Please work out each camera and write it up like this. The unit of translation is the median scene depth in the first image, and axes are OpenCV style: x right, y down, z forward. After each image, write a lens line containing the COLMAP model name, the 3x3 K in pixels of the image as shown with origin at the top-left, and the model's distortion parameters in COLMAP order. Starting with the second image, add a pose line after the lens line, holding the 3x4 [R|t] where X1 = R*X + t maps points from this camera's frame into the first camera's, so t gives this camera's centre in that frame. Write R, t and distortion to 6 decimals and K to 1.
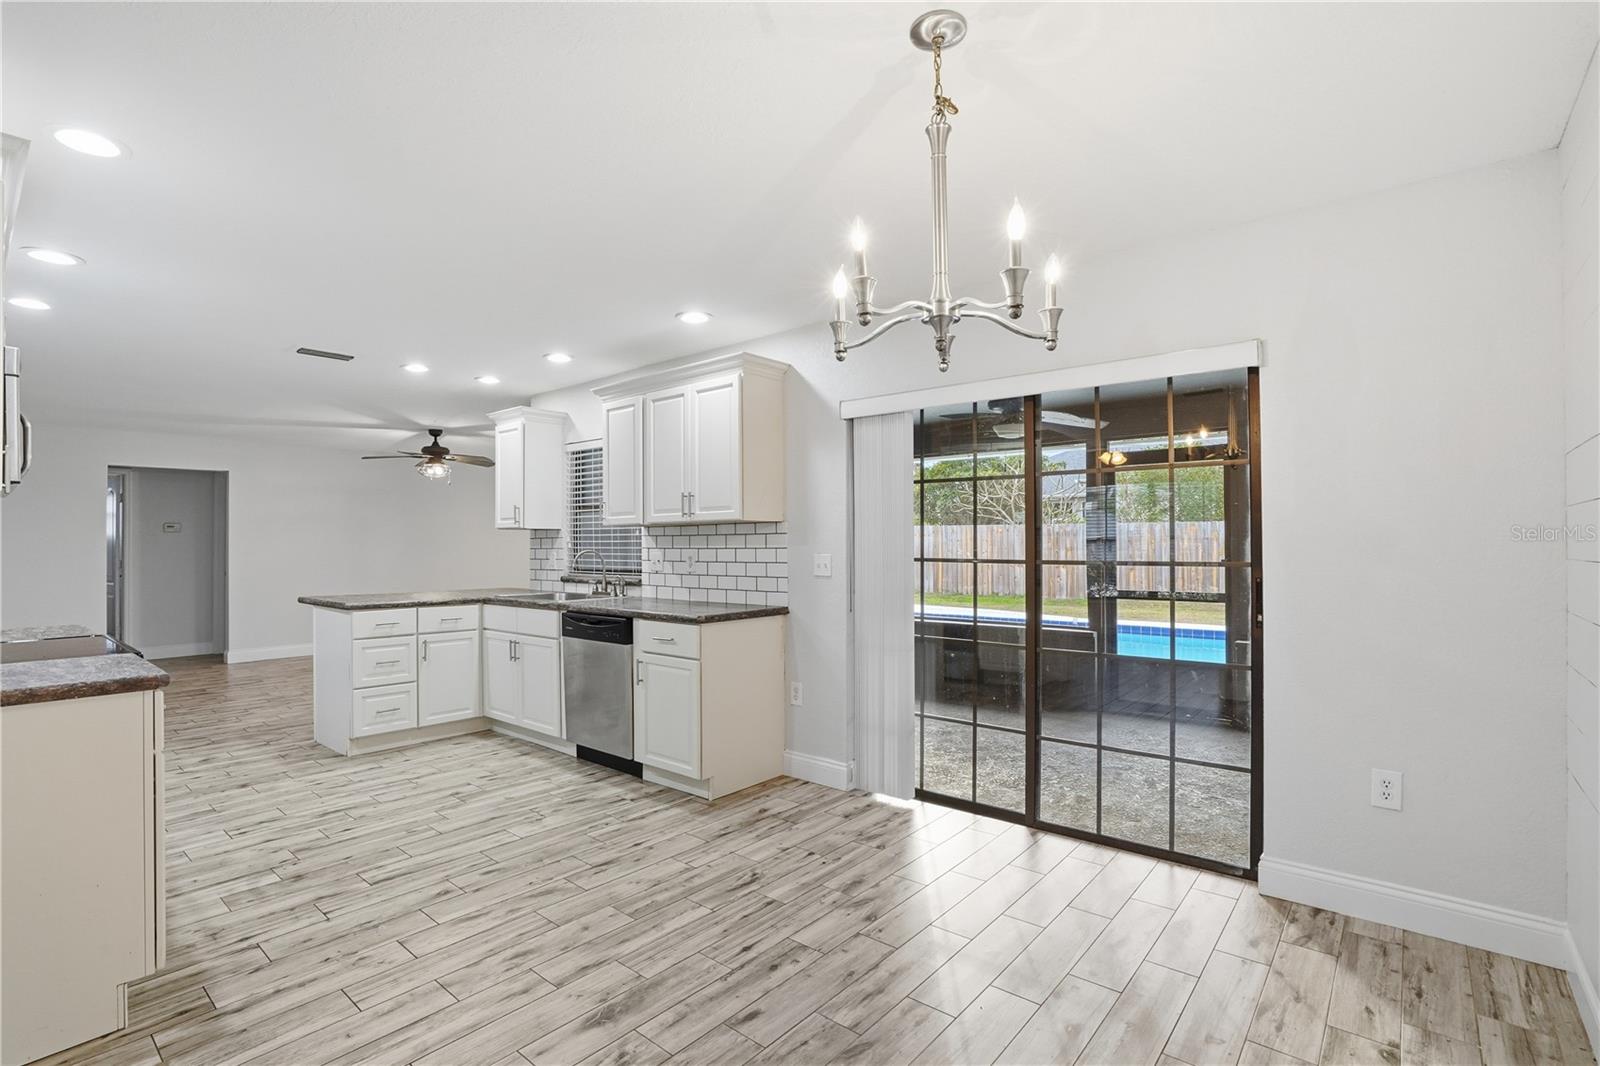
lens RADIAL K [[745.7, 0, 800.0], [0, 745.7, 533.0], [0, 0, 1]] dist [-0.063381, 0.025167]
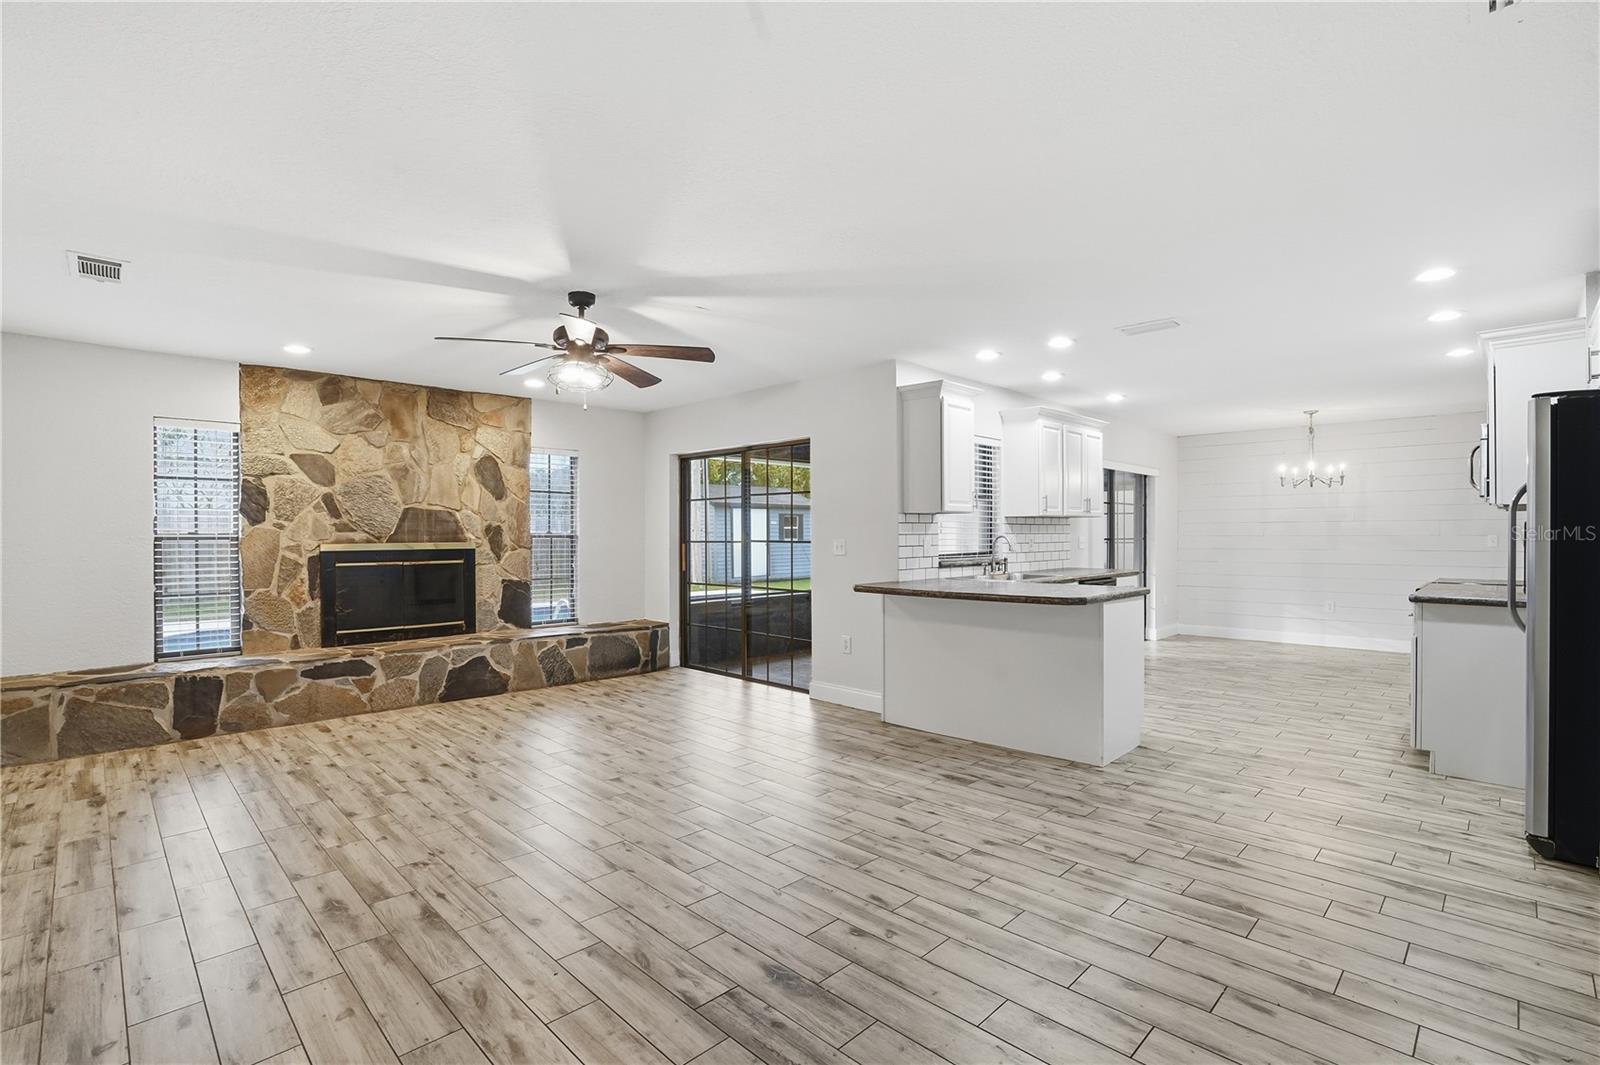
lens RADIAL K [[745.4, 0, 791.3], [0, 745.4, 536.9], [0, 0, 1]] dist [-0.066552, 0.025908]
pose [[0.099252, 0.000149, 0.995062, -1.640333], [-0.014461, 0.999895, 0.001293, 0.032278], [-0.994957, -0.014518, 0.099244, 1.364852]]
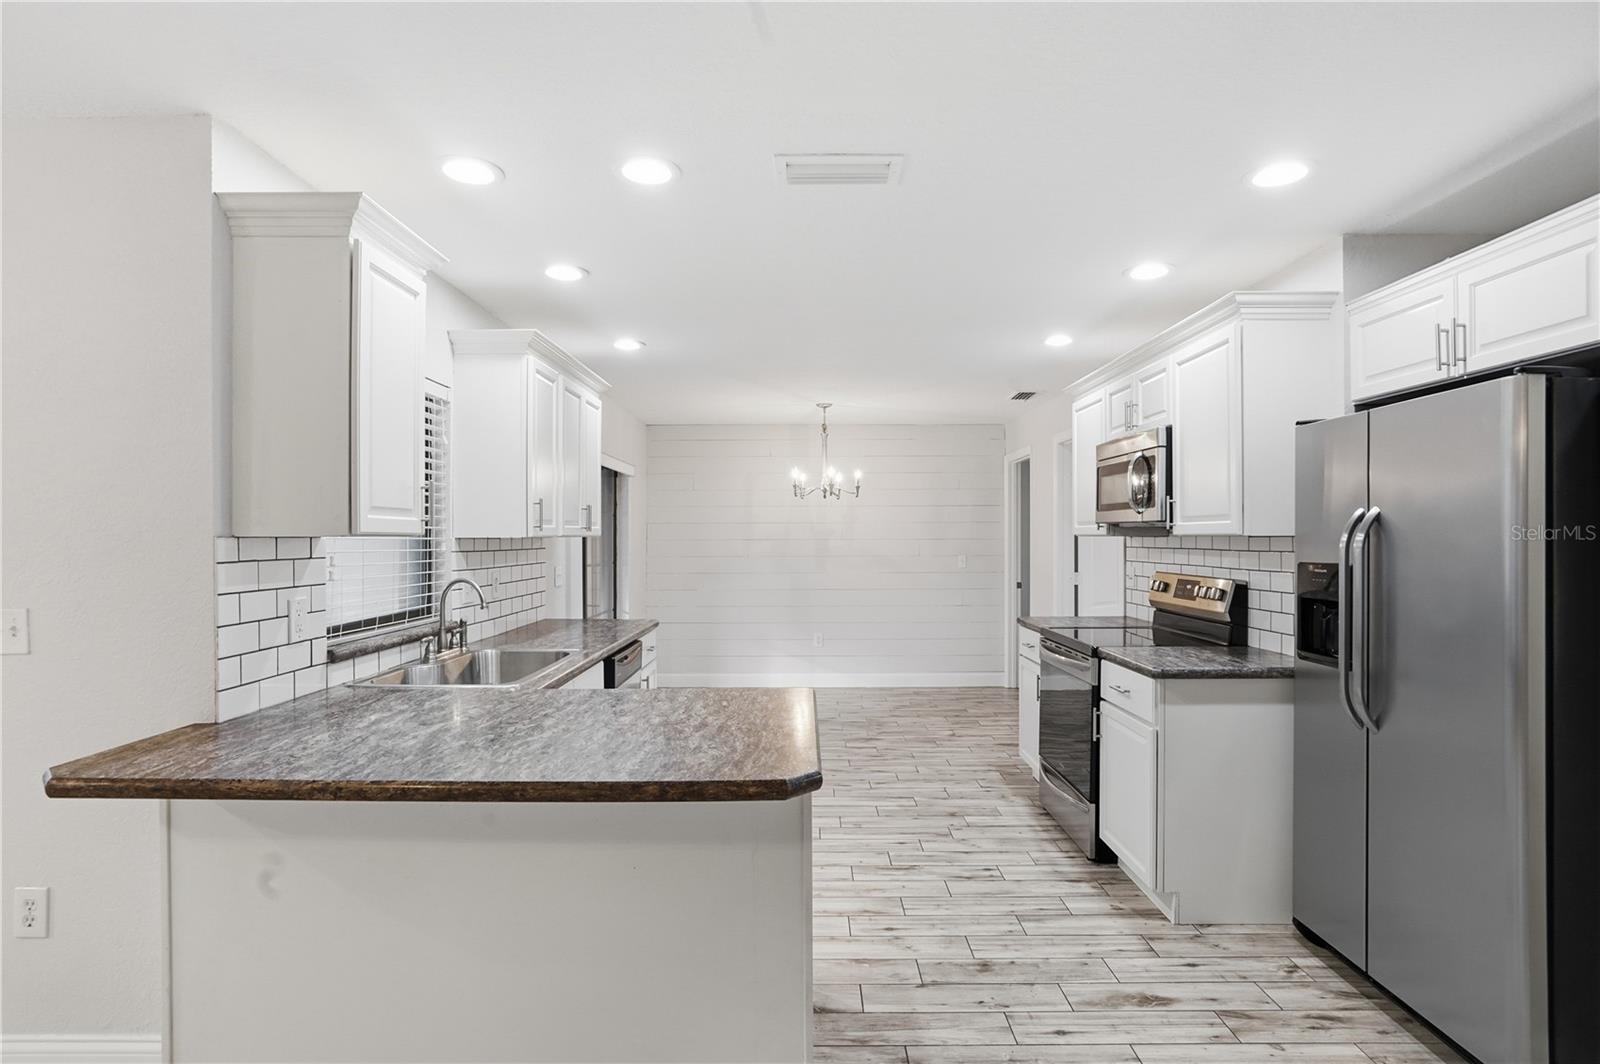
lens RADIAL K [[833.8, 0, 804.8], [0, 833.8, 536.0], [0, 0, 1]] dist [-0.007068, 0.000307]
pose [[-0.640486, 0.008235, 0.767926, -1.051968], [-0.007436, 0.999829, -0.016924, 0.000018], [-0.767934, -0.016550, -0.640315, 1.359956]]
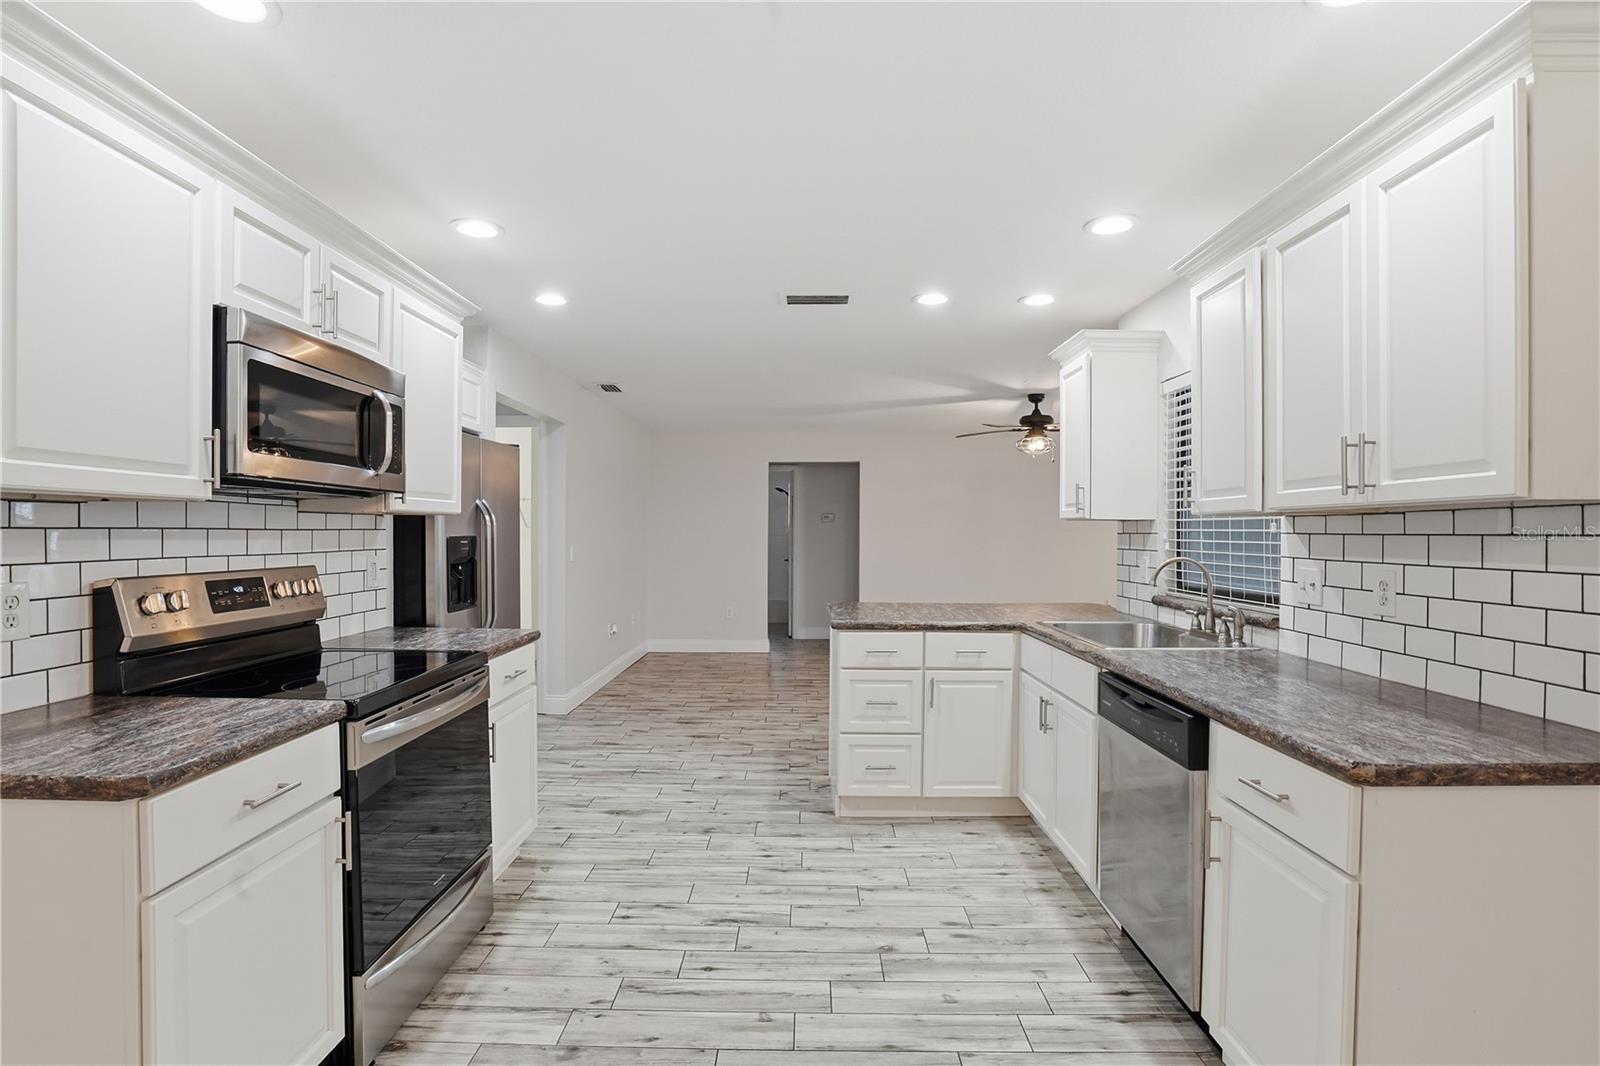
lens RADIAL K [[771.0, 0, 798.5], [0, 771.0, 537.1], [0, 0, 1]] dist [-0.071733, 0.035656]
pose [[0.631741, 0.013522, -0.775062, -0.020730], [0.005178, 0.999752, 0.021663, -0.007413], [0.775162, -0.017699, 0.631514, 0.458153]]
